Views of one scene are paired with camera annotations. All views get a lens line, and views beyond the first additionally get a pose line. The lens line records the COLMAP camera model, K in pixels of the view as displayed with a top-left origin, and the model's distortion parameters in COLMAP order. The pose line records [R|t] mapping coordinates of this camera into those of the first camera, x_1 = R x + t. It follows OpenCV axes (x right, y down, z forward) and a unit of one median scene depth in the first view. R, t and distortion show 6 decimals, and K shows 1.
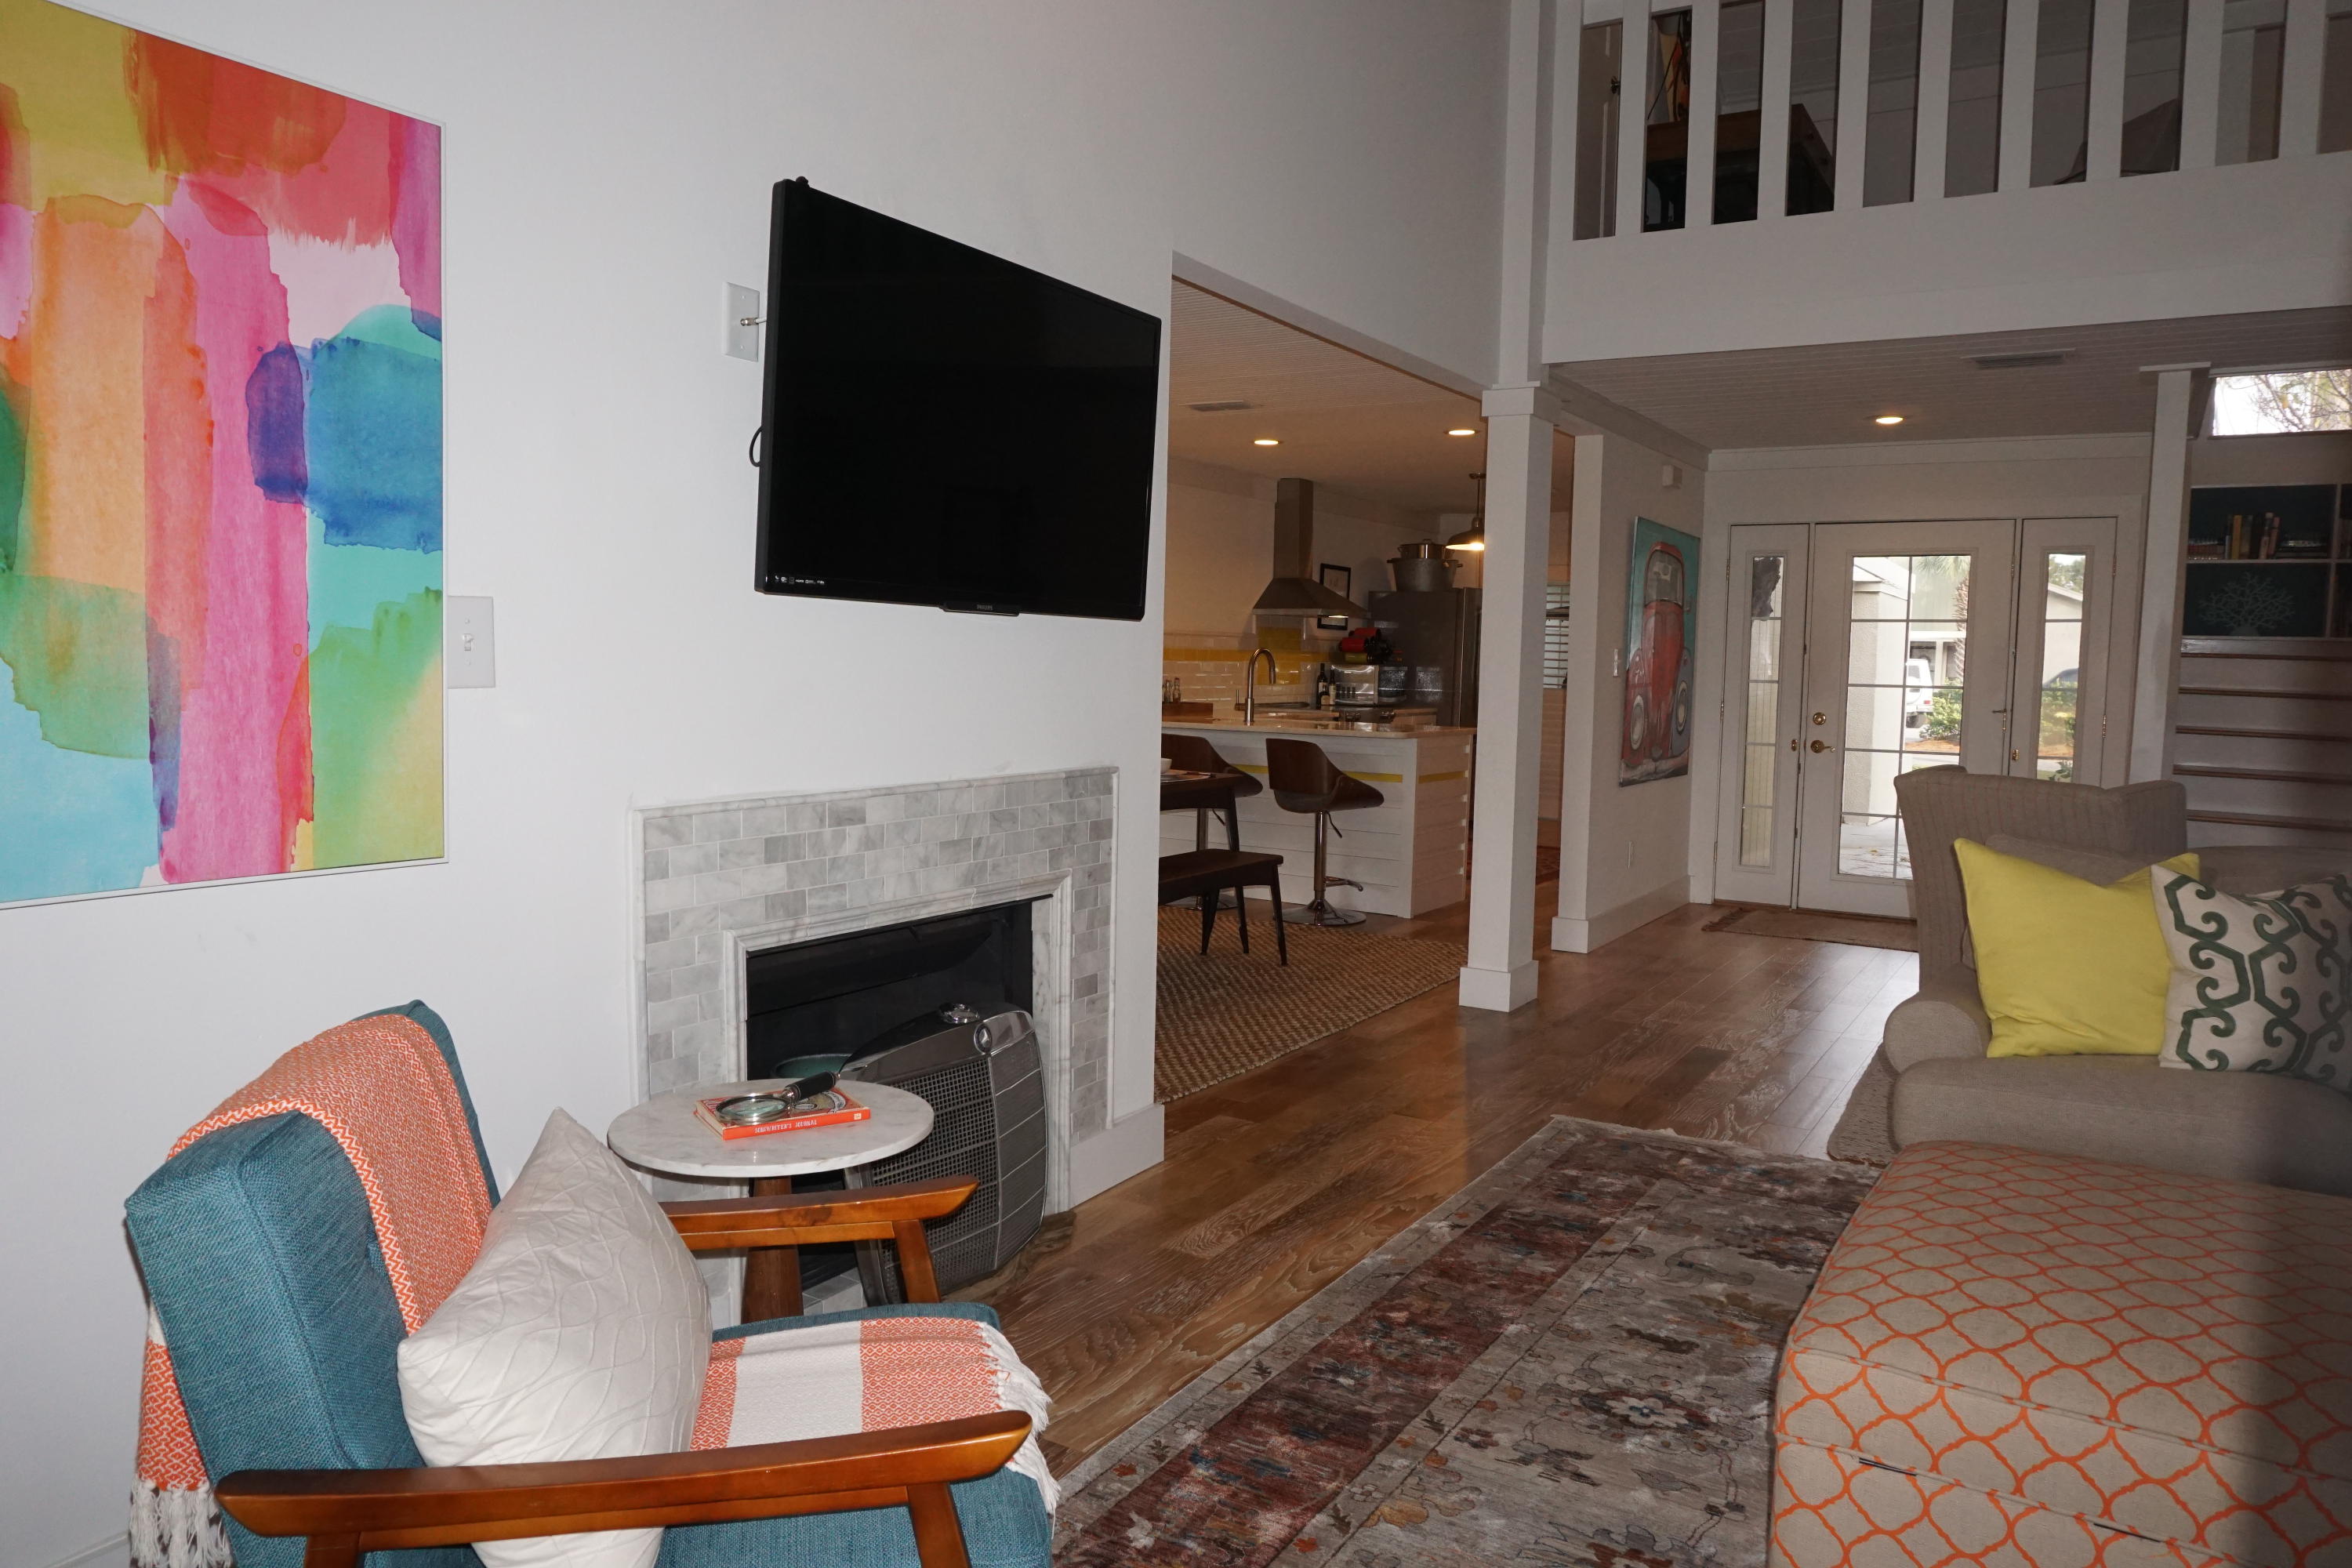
lens RADIAL K [[1574.9, 0, 1173.6], [0, 1574.9, 777.5], [0, 0, 1]] dist [-0.051544, 0.036694]
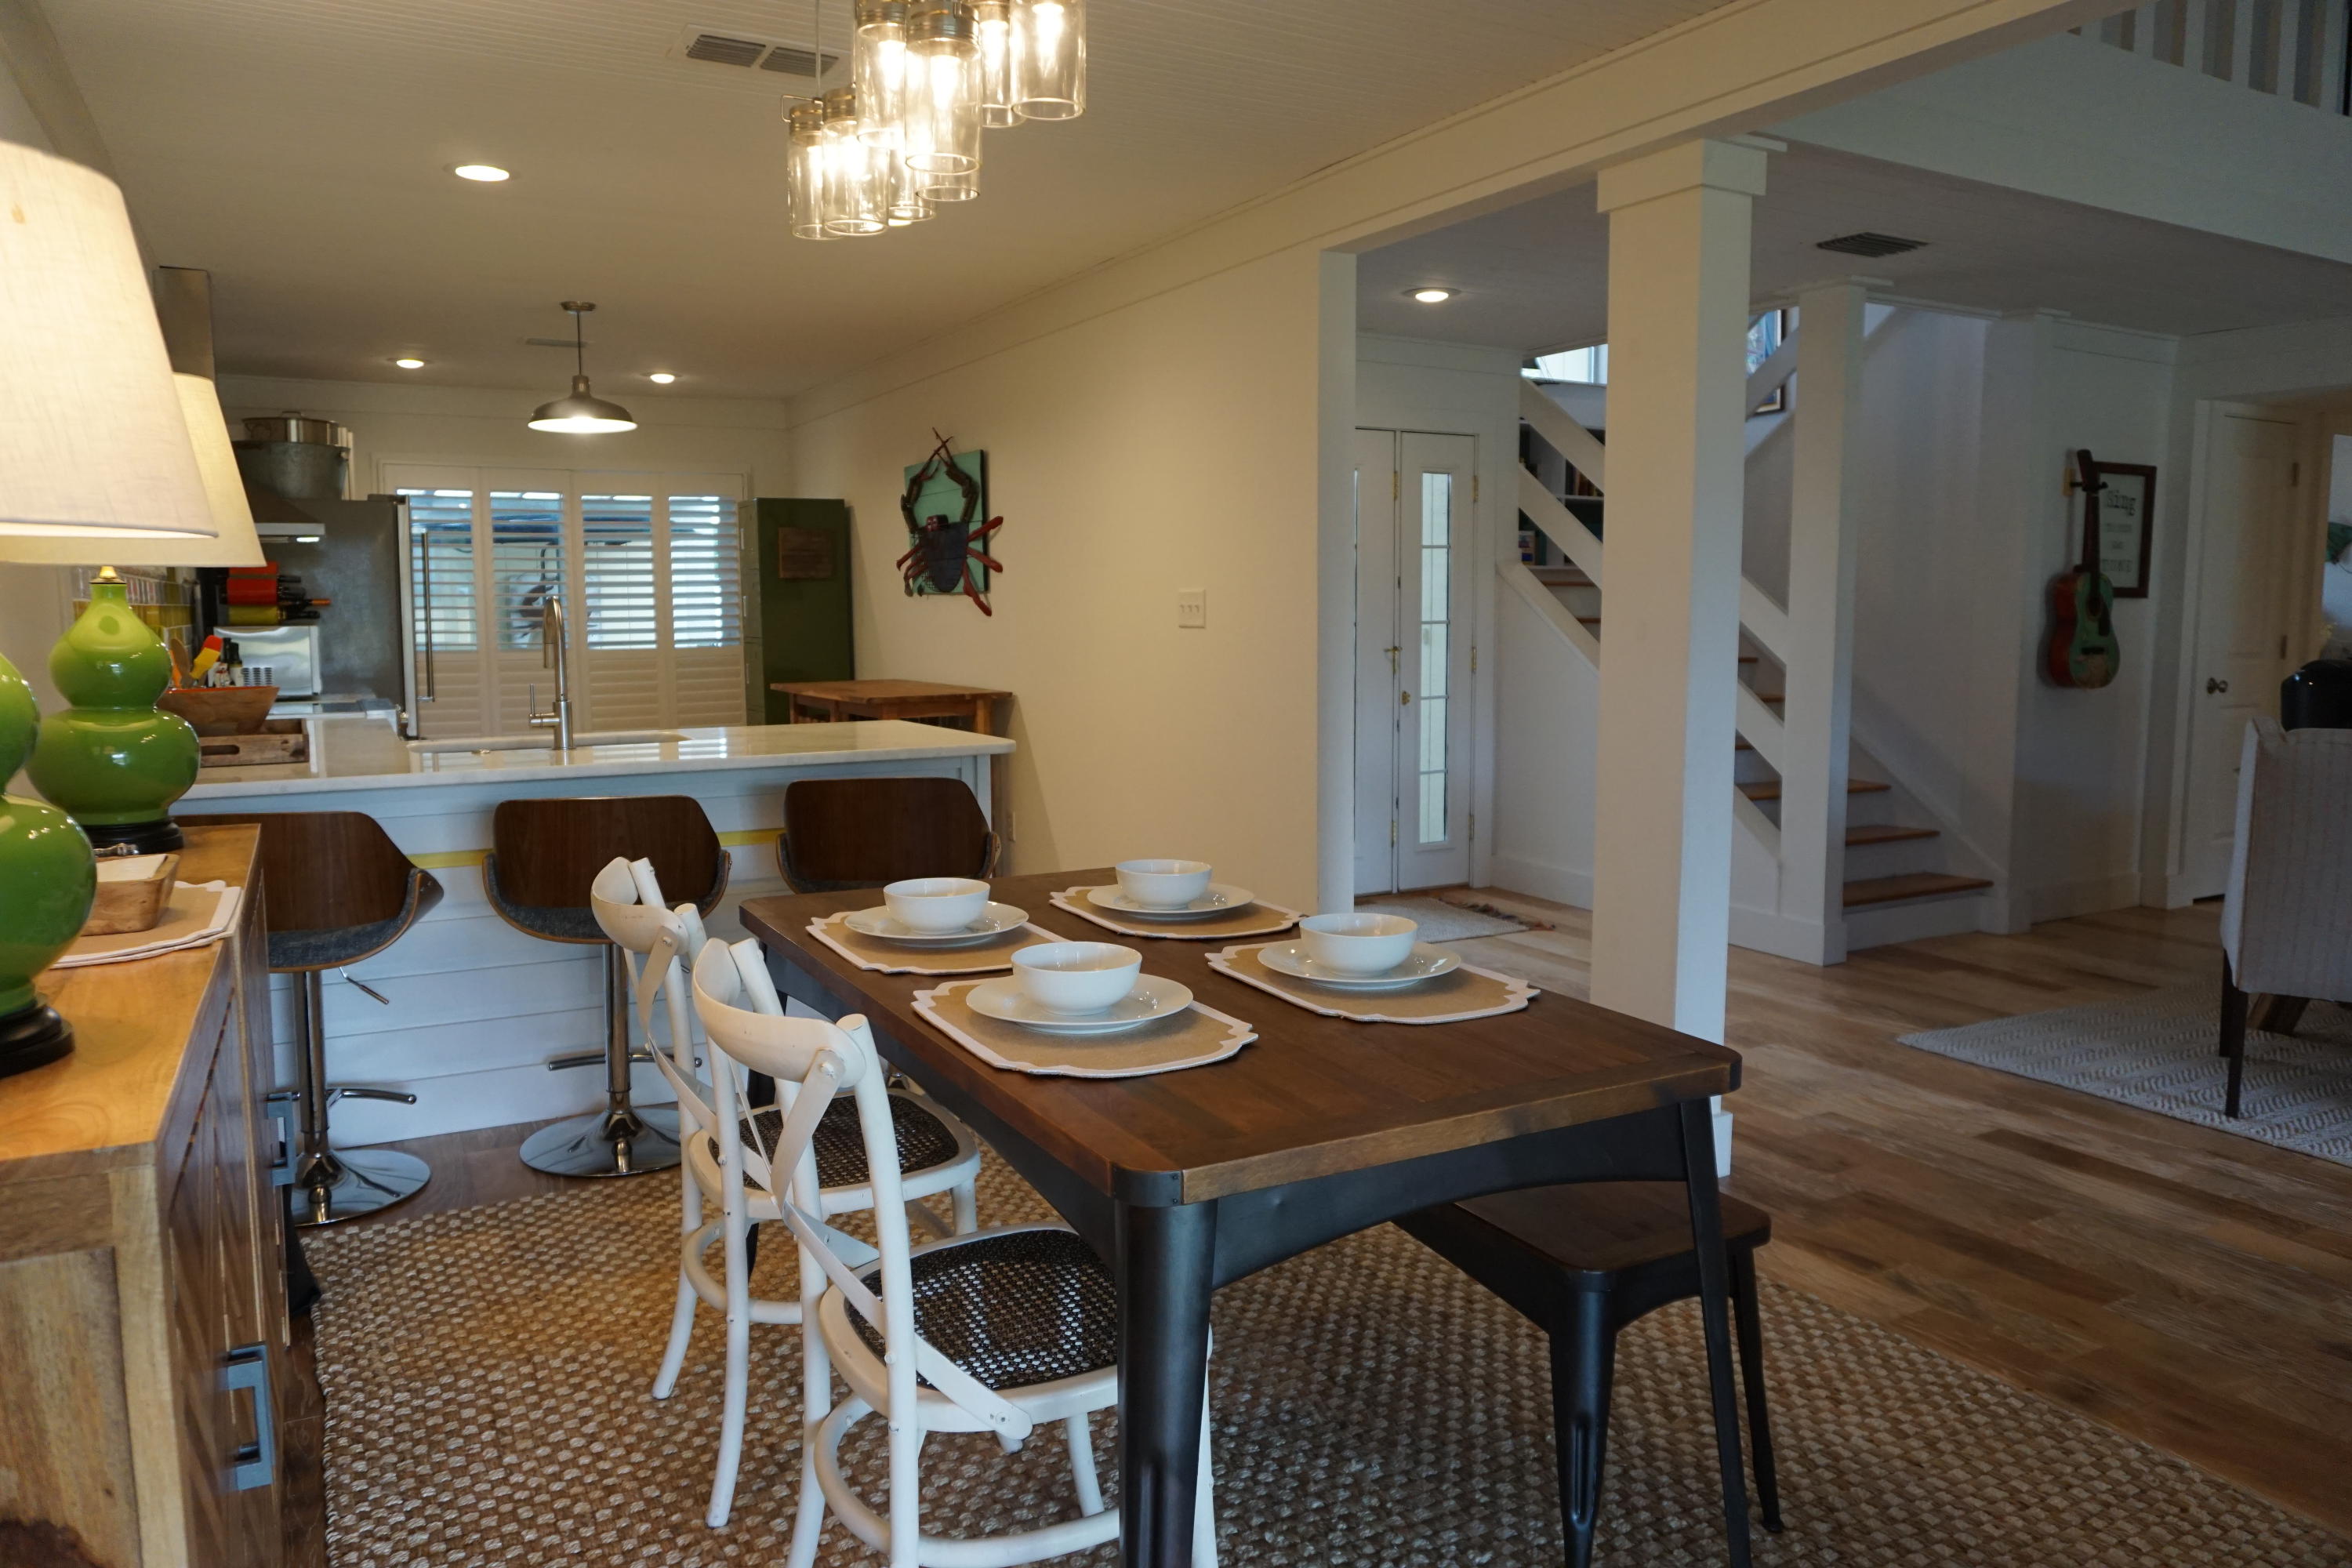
lens RADIAL K [[1574.9, 0, 1173.4], [0, 1574.9, 785.3], [0, 0, 1]] dist [-0.051544, 0.036694]
pose [[0.486848, -0.121591, 0.864983, -0.658455], [0.082896, 0.992226, 0.092820, -0.126257], [-0.869544, 0.026515, 0.493143, 1.405936]]
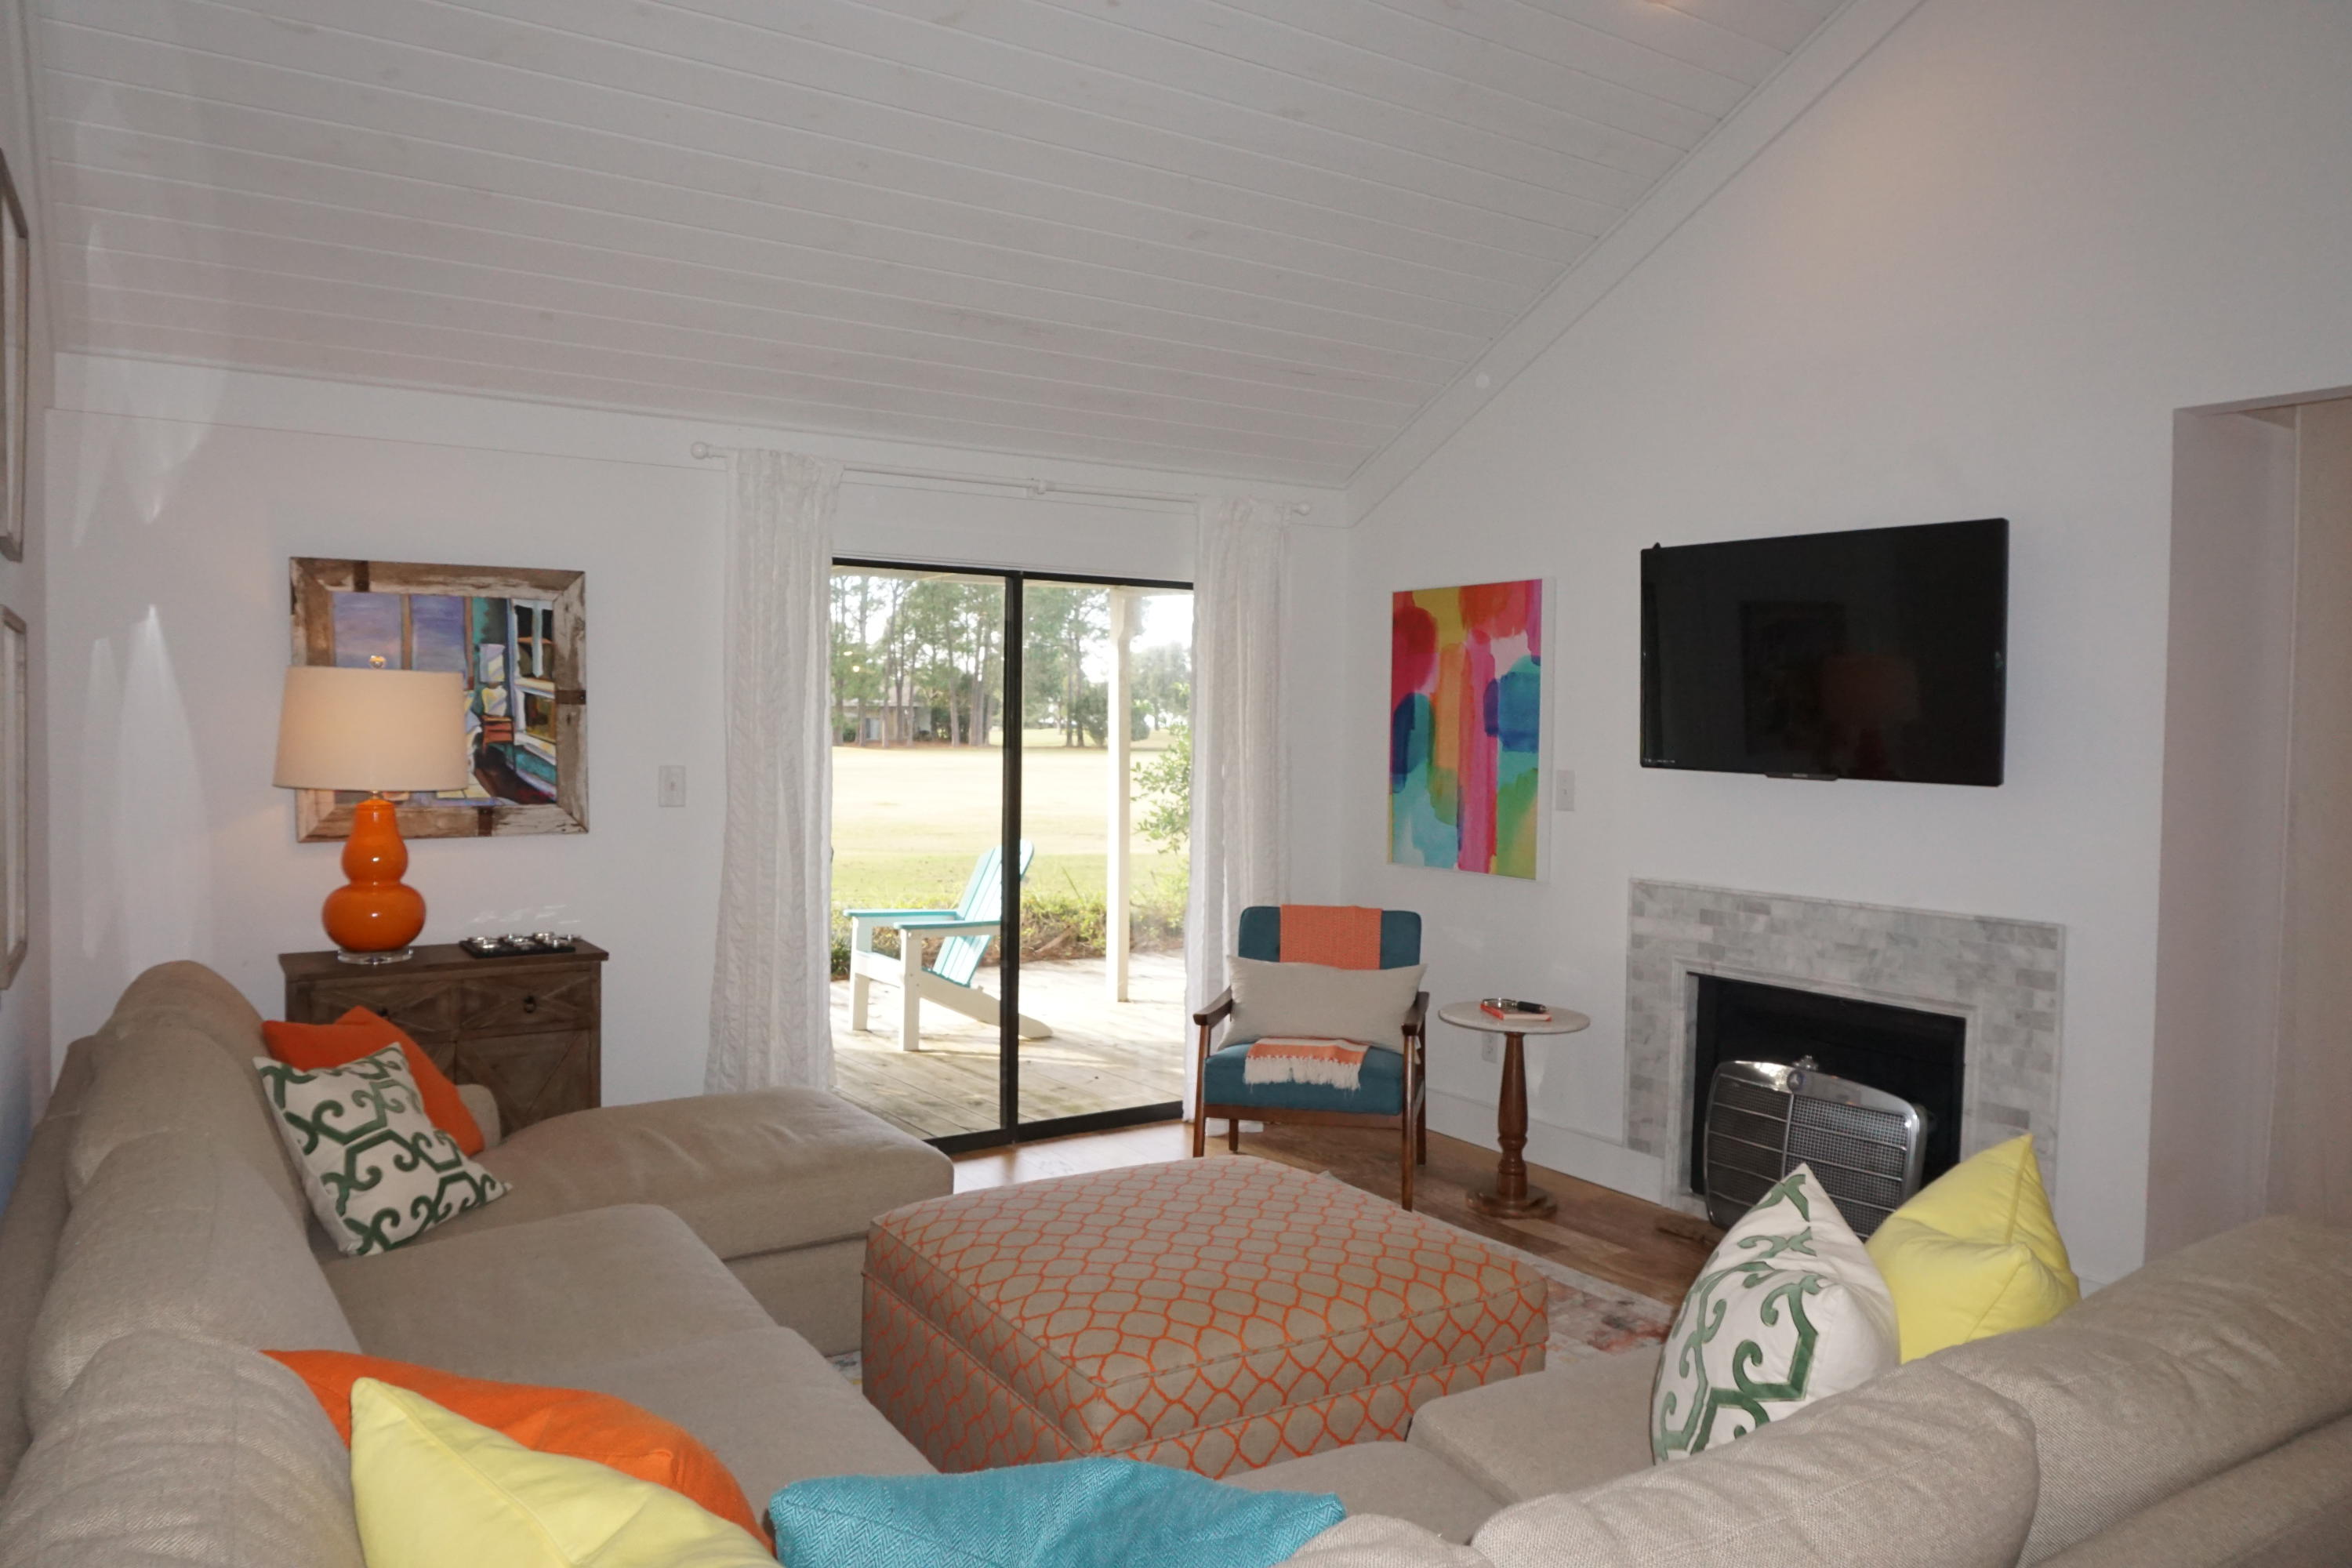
lens RADIAL K [[1574.9, 0, 1171.3], [0, 1574.9, 780.2], [0, 0, 1]] dist [-0.051544, 0.036694]
pose [[-0.414354, 0.002691, -0.910112, 1.191186], [-0.095376, 0.994361, 0.046363, -0.097170], [0.905104, 0.106014, -0.411761, 0.900234]]
